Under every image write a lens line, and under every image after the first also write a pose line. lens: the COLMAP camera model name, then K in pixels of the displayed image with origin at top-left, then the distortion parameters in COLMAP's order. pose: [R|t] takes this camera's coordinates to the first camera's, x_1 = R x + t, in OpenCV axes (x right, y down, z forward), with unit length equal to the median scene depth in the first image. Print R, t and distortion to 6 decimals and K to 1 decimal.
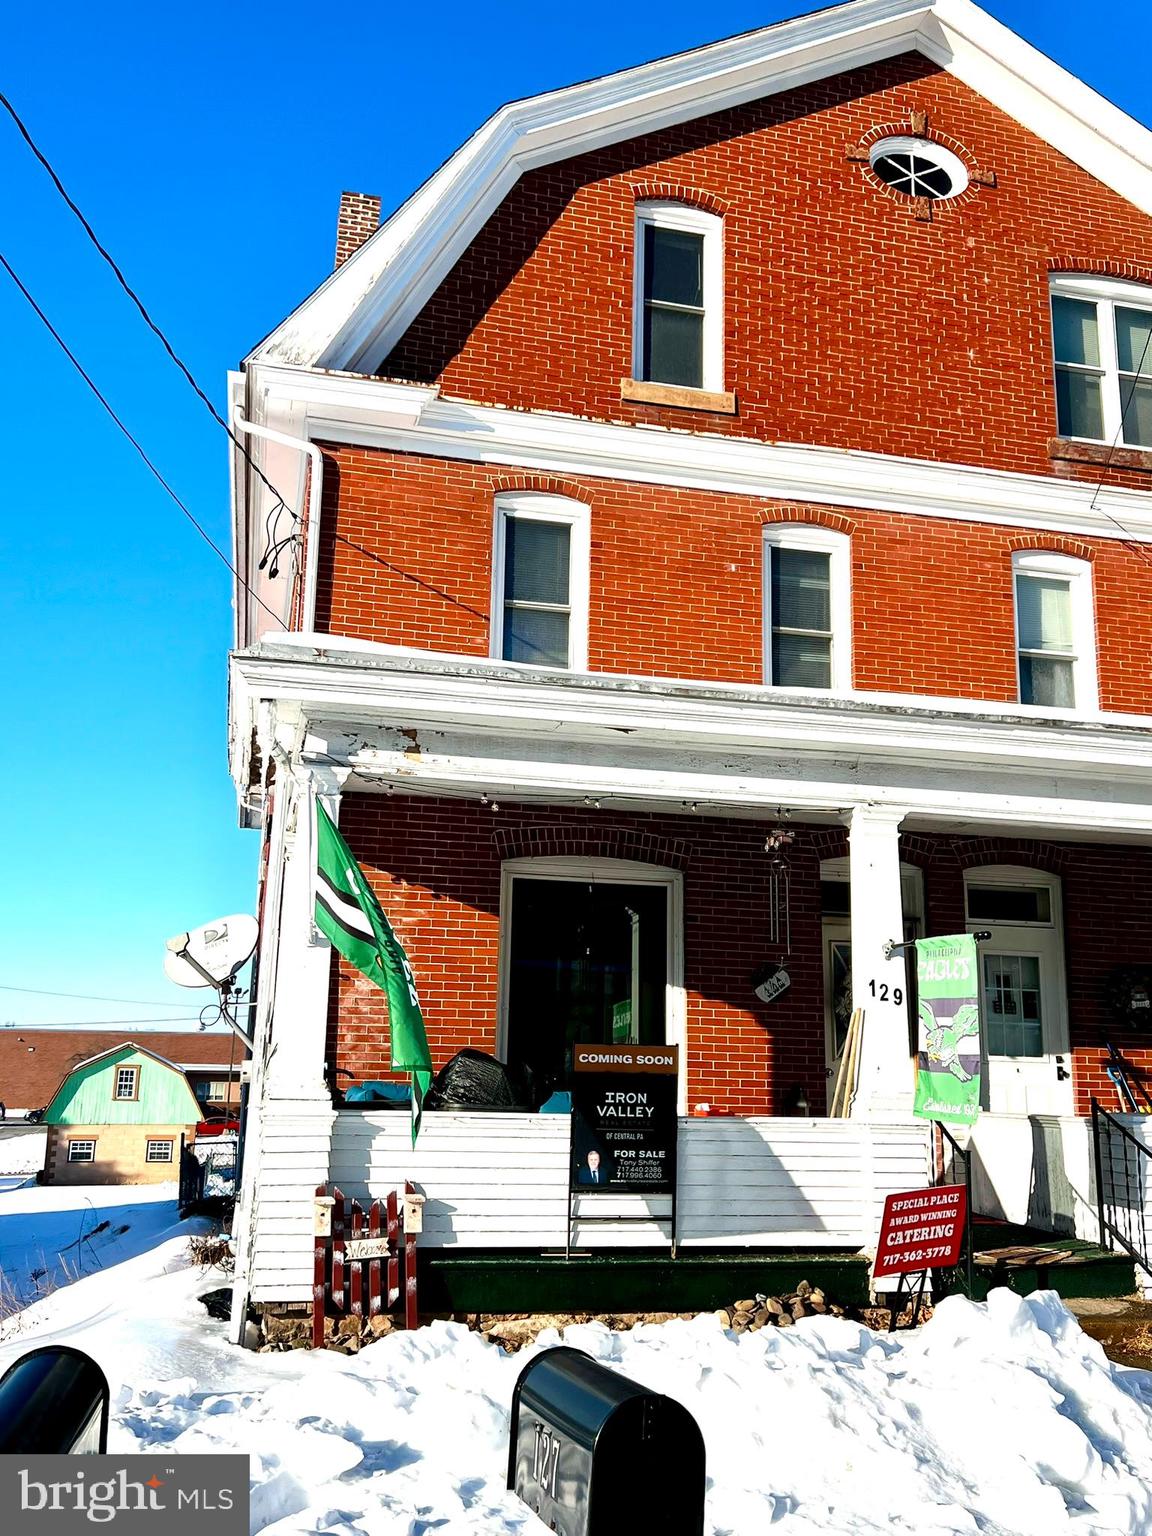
lens RADIAL K [[1376.3, 0, 566.2], [0, 1376.3, 778.2], [0, 0, 1]] dist [0.067957, -0.094591]
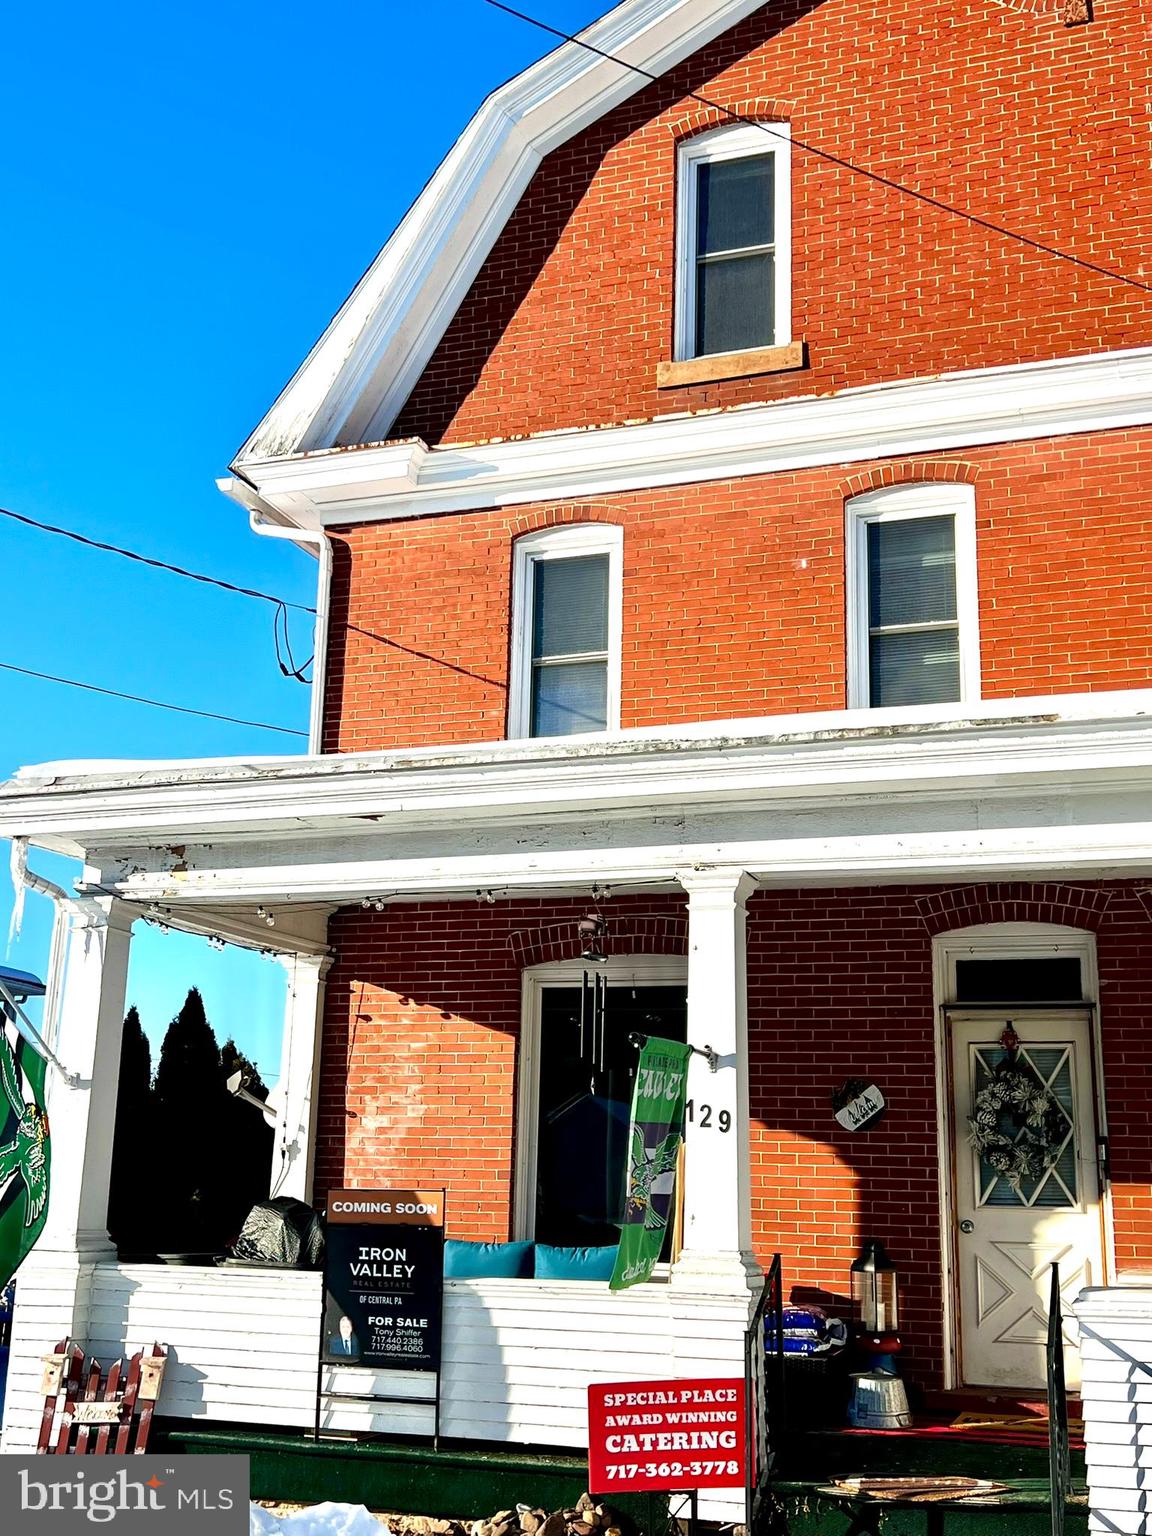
lens RADIAL K [[1699.6, 0, 561.0], [0, 1699.6, 781.5], [0, 0, 1]] dist [0.038499, 0.000000]
pose [[0.833696, -0.133019, -0.535964, 0.514422], [0.109845, 0.991106, -0.075114, 0.025459], [0.541189, 0.003750, 0.840893, 0.128778]]
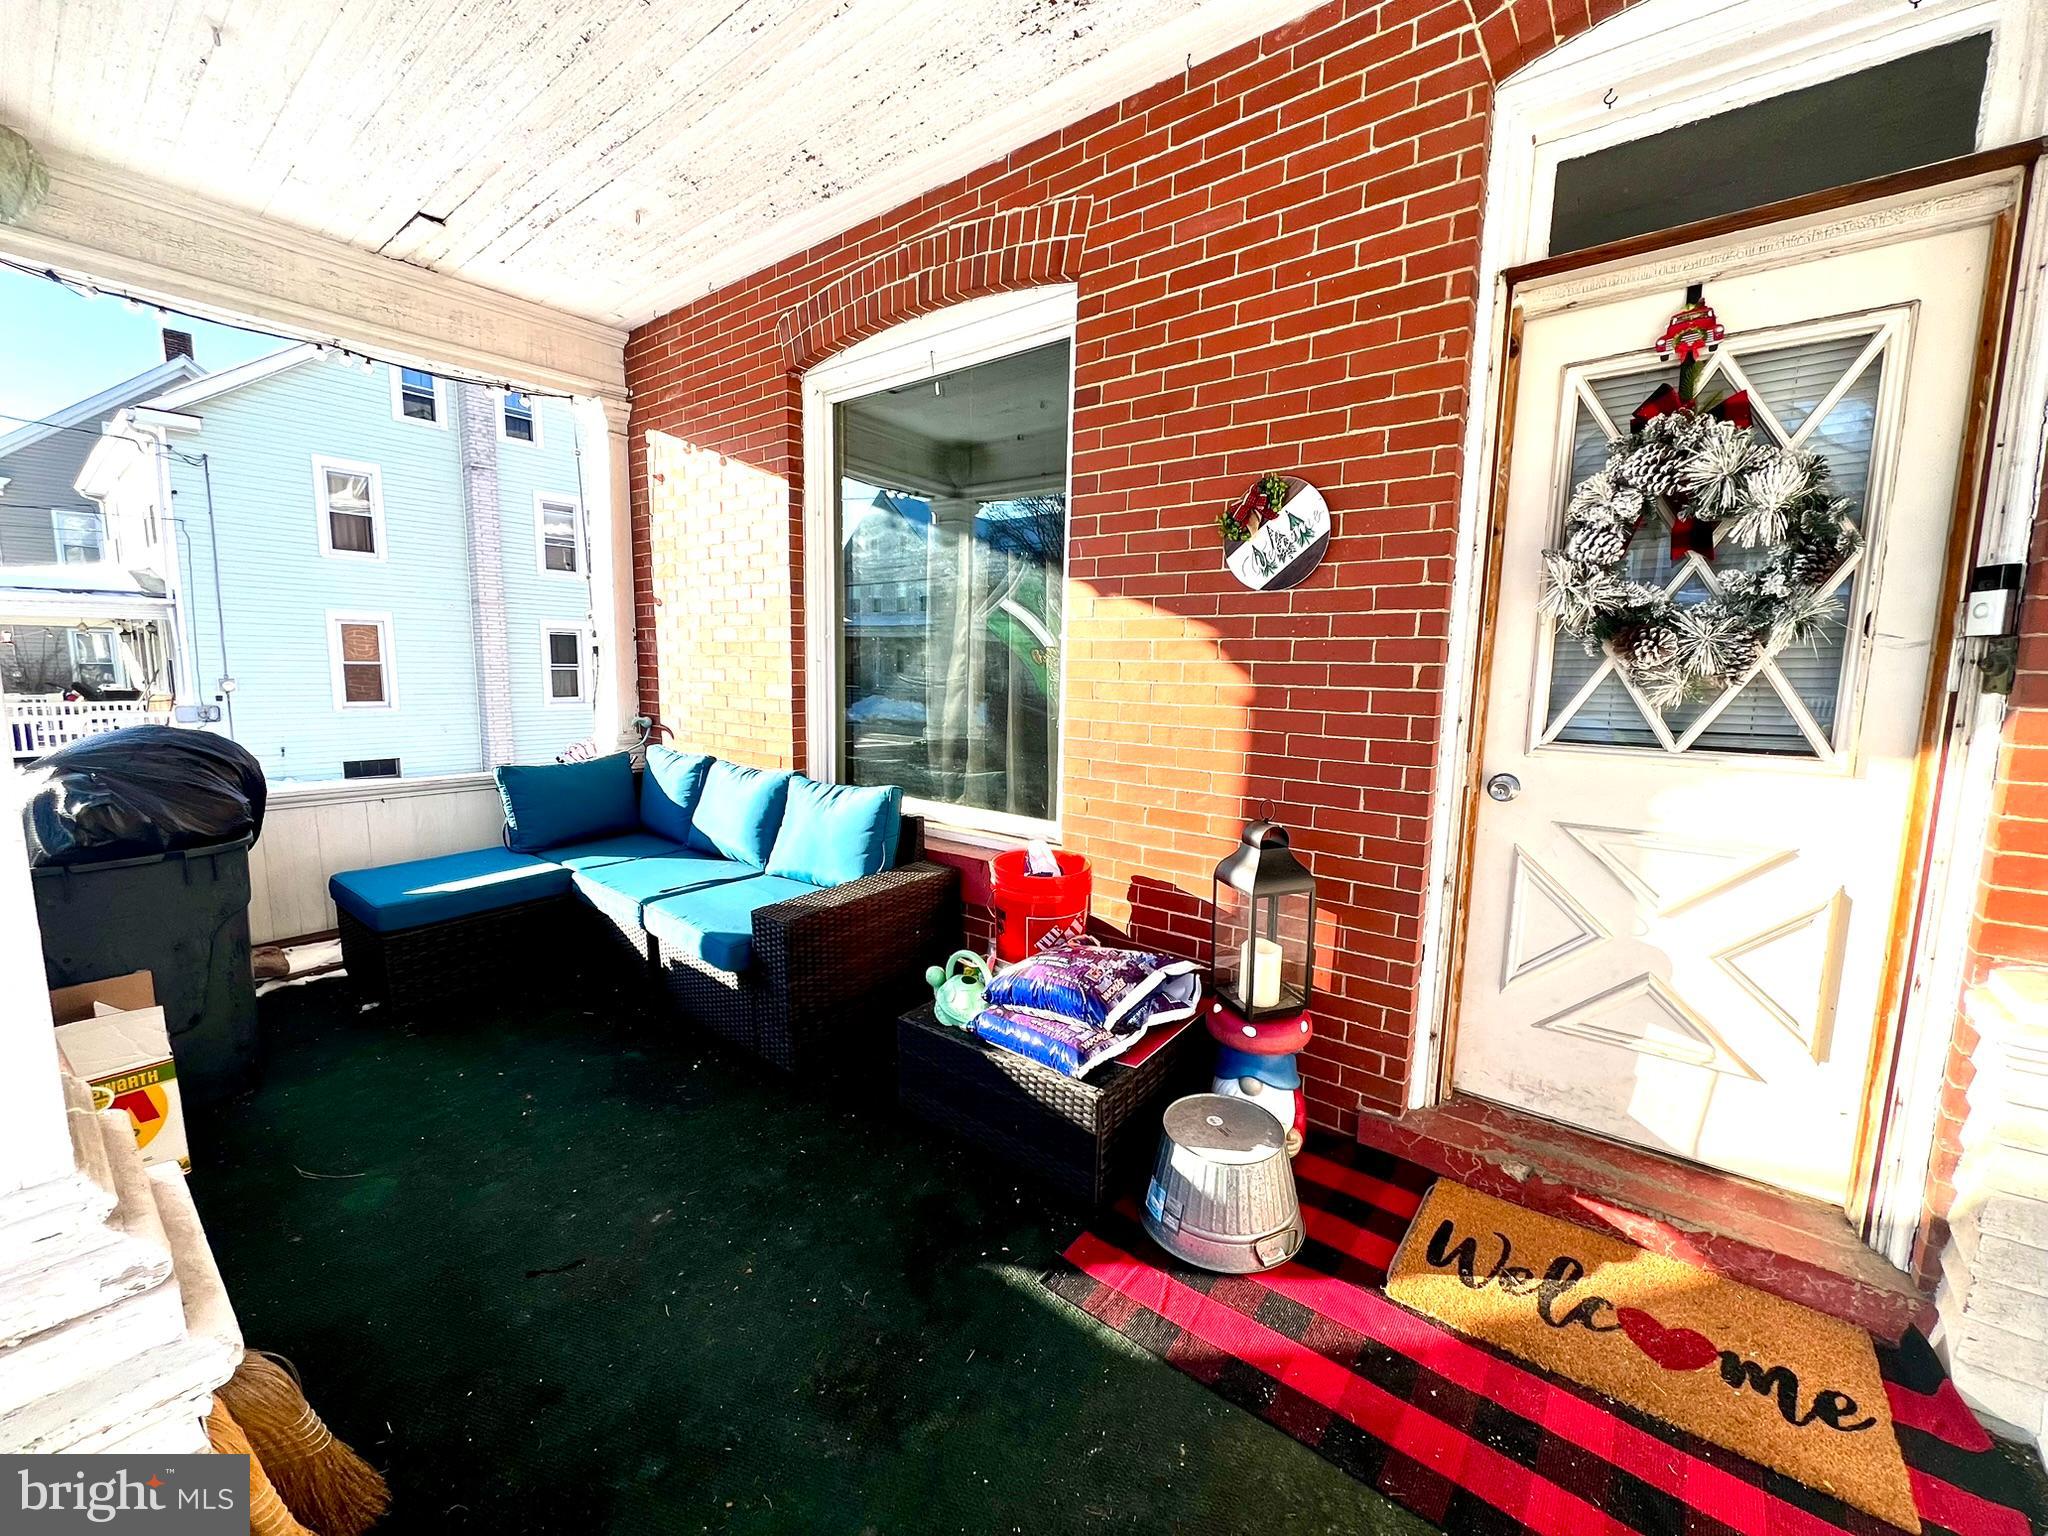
lens RADIAL K [[817.7, 0, 1023.0], [0, 817.7, 775.7], [0, 0, 1]] dist [0.003438, -0.000832]
pose [[0.620219, 0.092018, -0.779013, 0.267103], [0.161830, 0.956723, 0.241852, 0.141694], [0.767554, -0.276068, 0.578487, 0.784122]]
